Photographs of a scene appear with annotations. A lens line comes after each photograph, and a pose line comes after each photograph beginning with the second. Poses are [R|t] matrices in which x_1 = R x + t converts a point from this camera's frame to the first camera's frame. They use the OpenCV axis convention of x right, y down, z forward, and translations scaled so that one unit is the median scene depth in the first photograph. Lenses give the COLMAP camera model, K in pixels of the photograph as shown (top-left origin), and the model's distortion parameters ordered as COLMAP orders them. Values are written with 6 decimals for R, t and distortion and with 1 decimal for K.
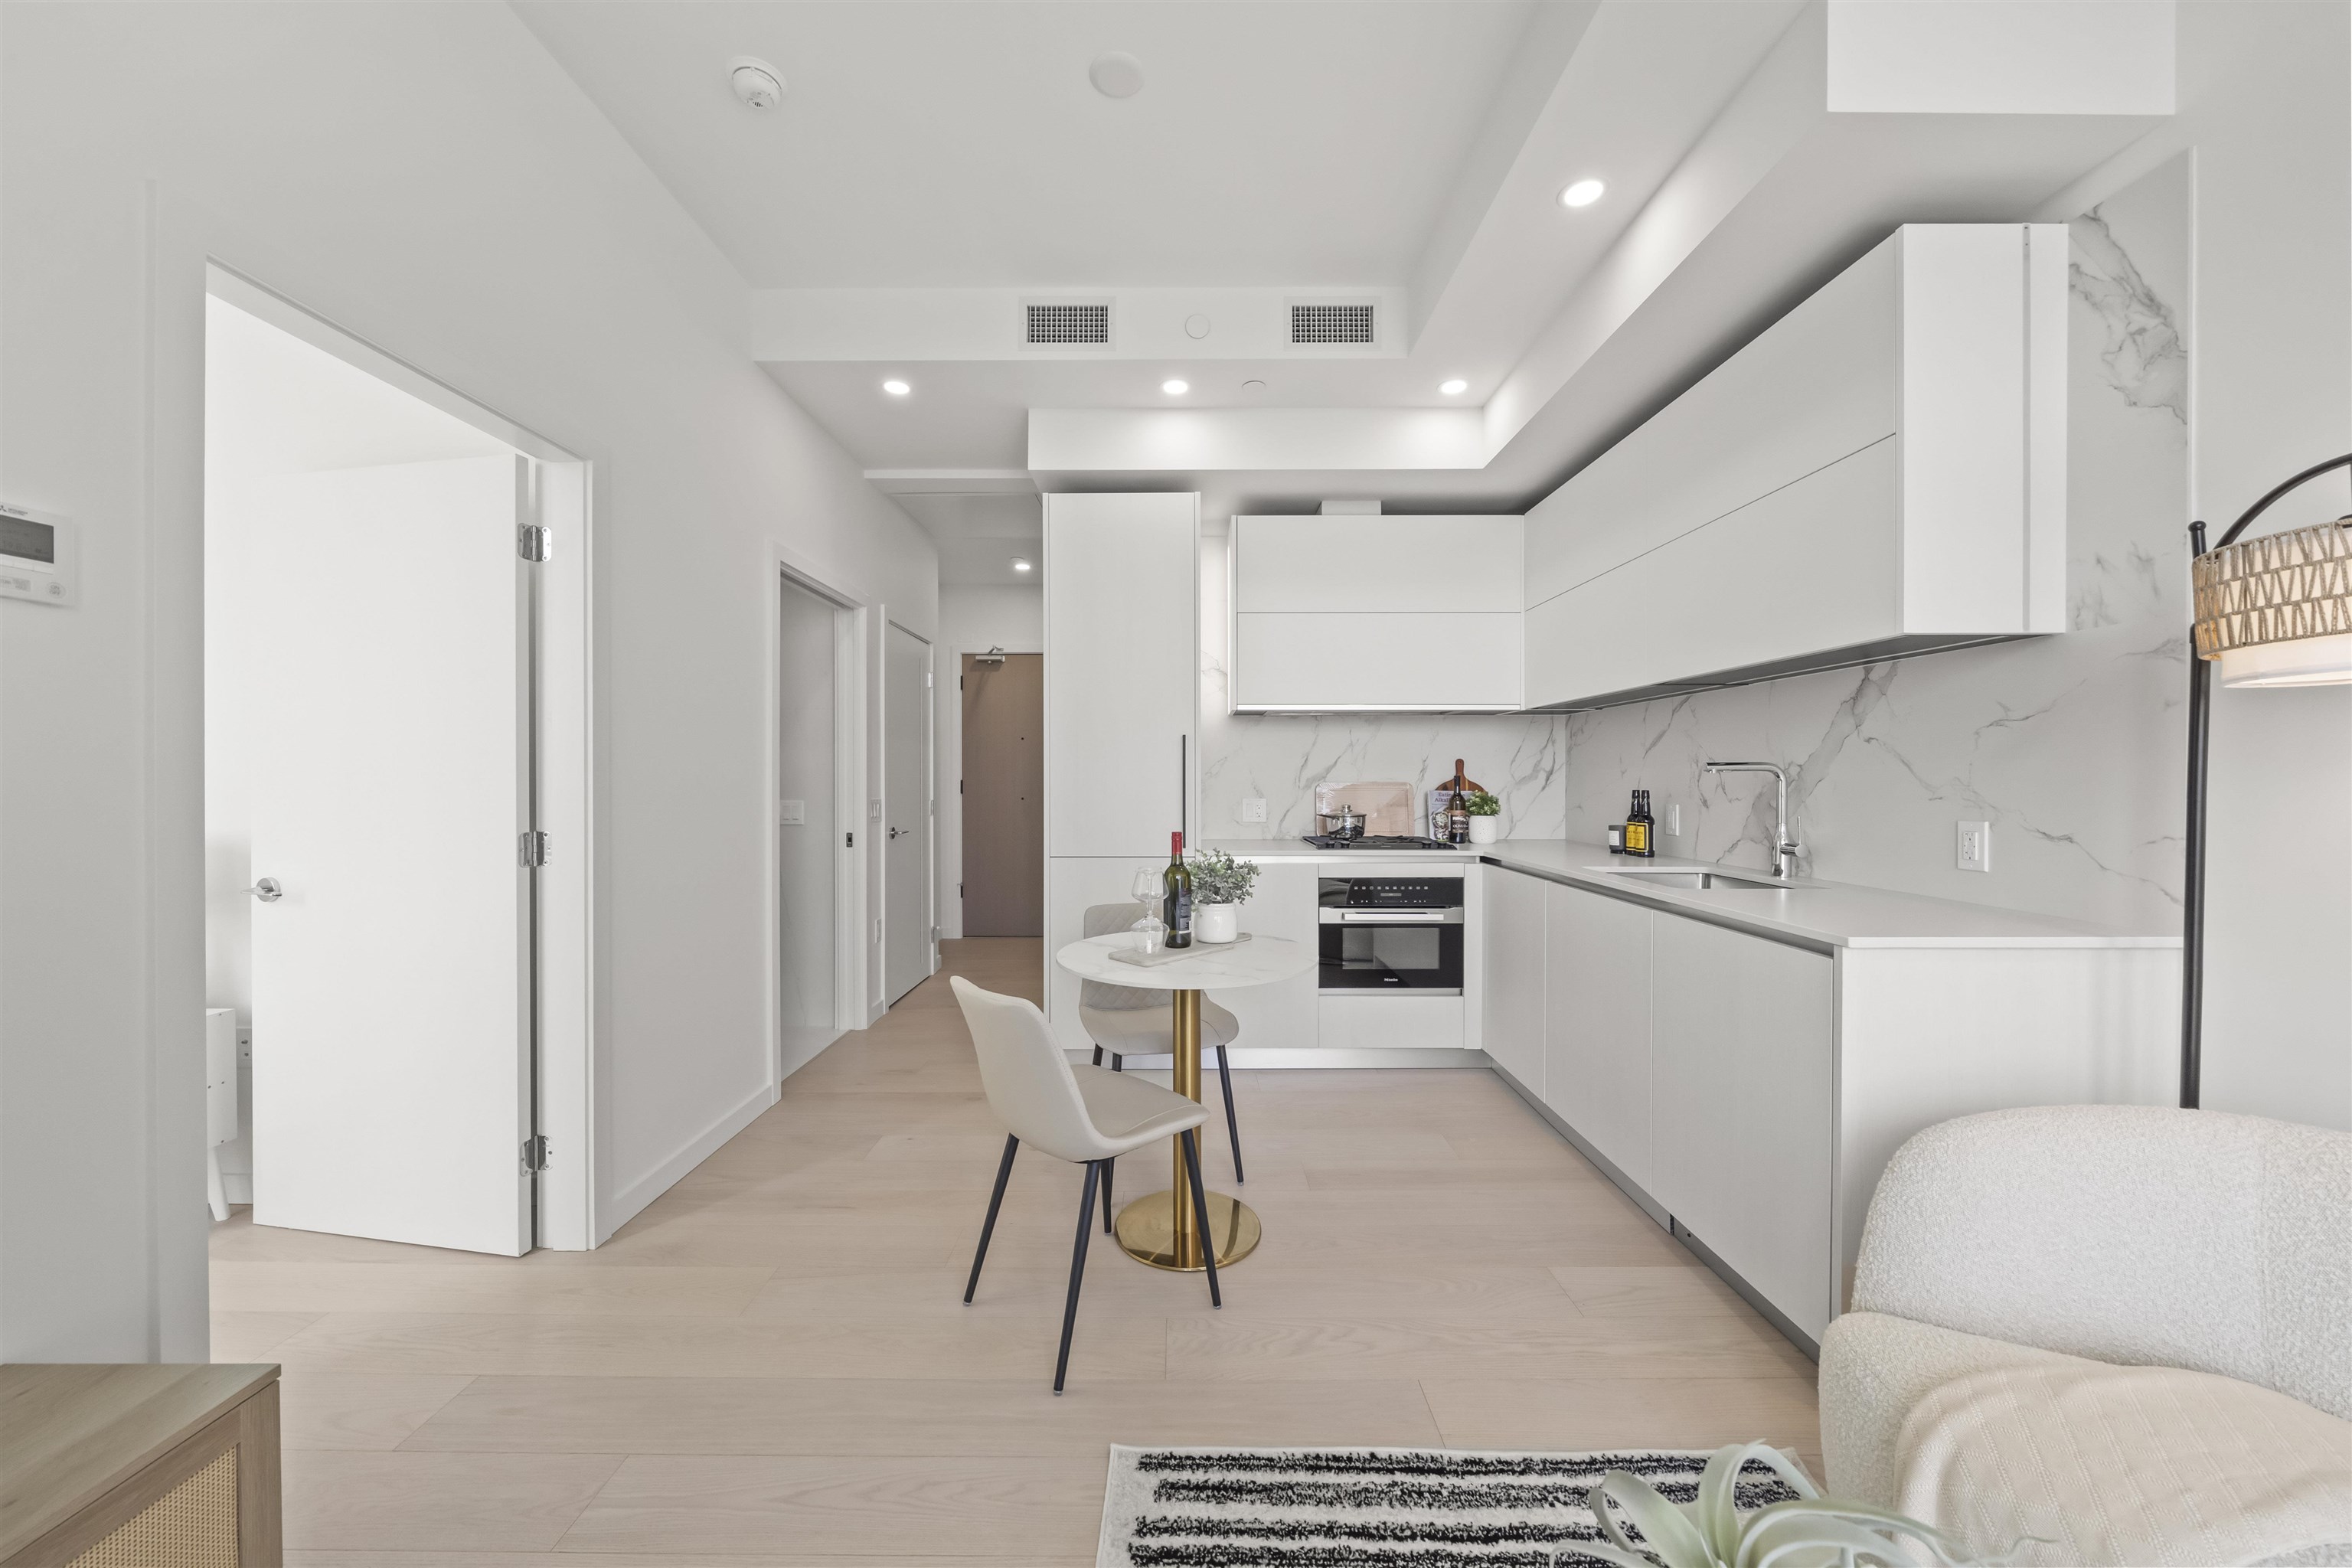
lens RADIAL K [[838.9, 0, 1174.4], [0, 838.9, 786.3], [0, 0, 1]] dist [-0.002153, -0.000377]
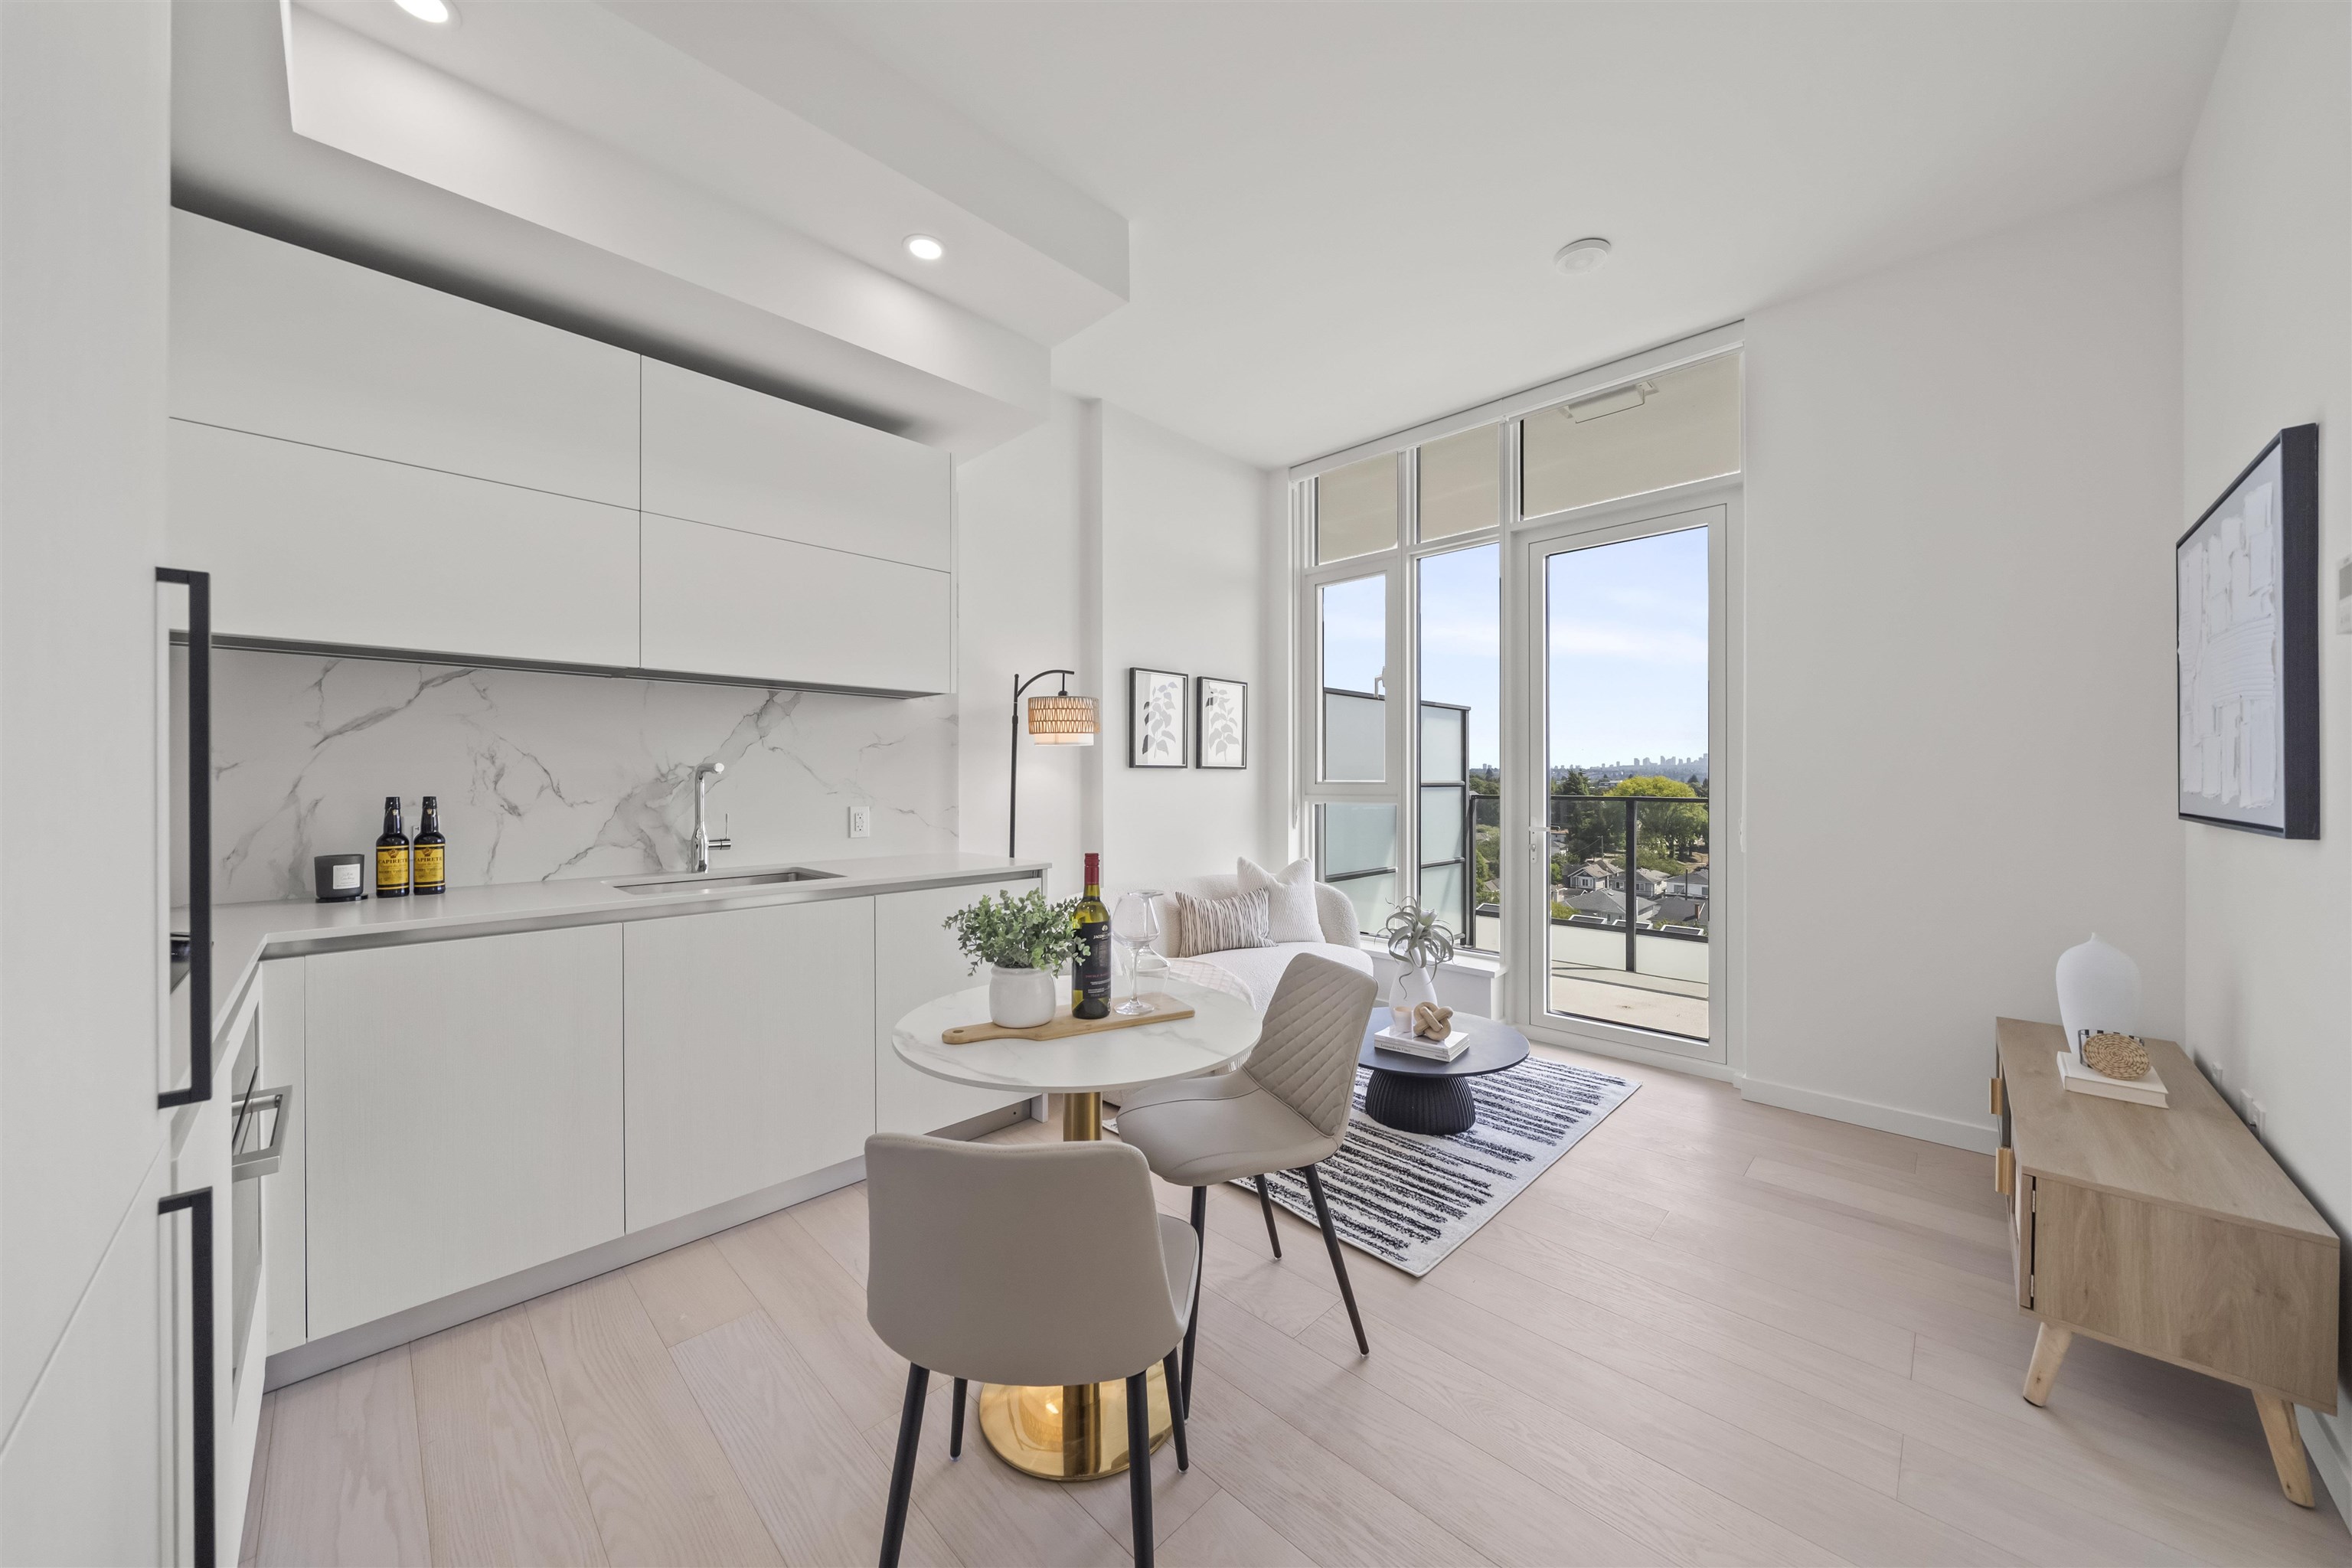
lens RADIAL K [[813.7, 0, 1171.2], [0, 813.7, 778.2], [0, 0, 1]] dist [-0.001760, -0.000213]
pose [[-0.713776, 0.000129, 0.700374, -0.380381], [0.006007, 0.999964, 0.005937, -0.011725], [-0.700349, 0.008445, -0.713751, 1.184353]]
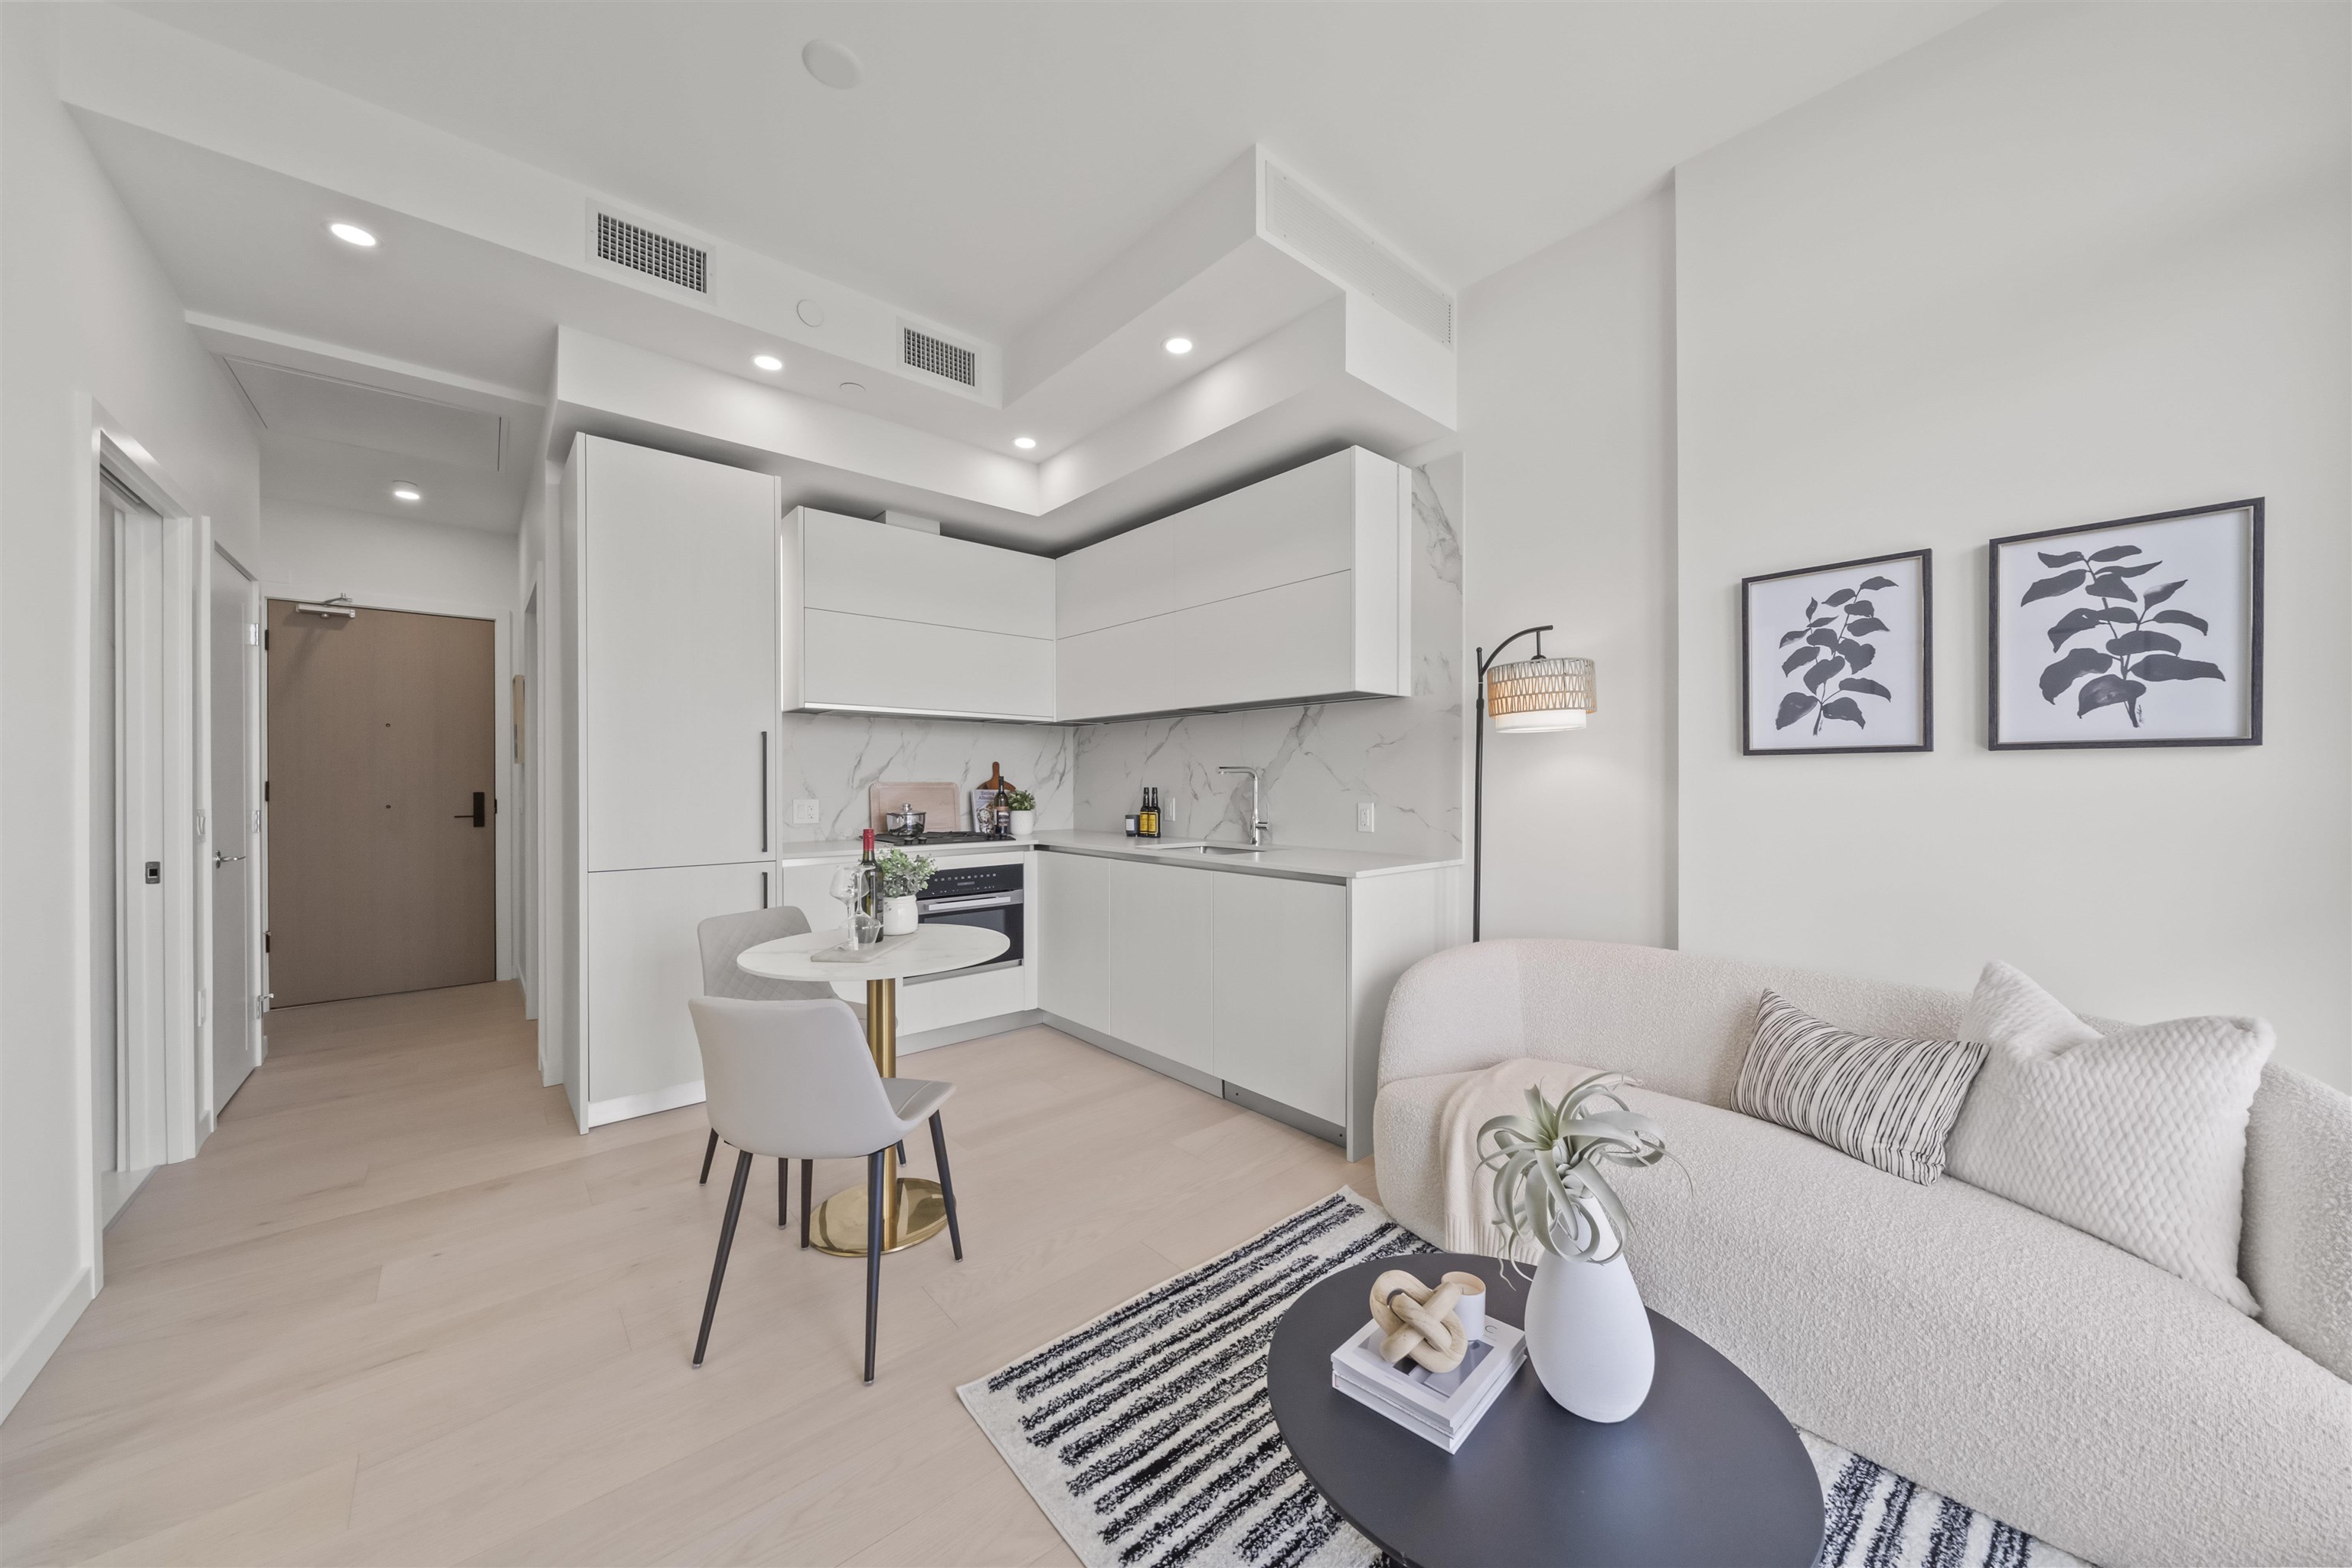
lens RADIAL K [[817.1, 0, 1178.6], [0, 817.1, 789.0], [0, 0, 1]] dist [-0.002377, -0.000328]
pose [[0.749768, -0.007031, 0.661663, -0.297381], [0.007031, 0.999972, 0.002658, 0.004700], [-0.661663, 0.002659, 0.749796, 0.008345]]
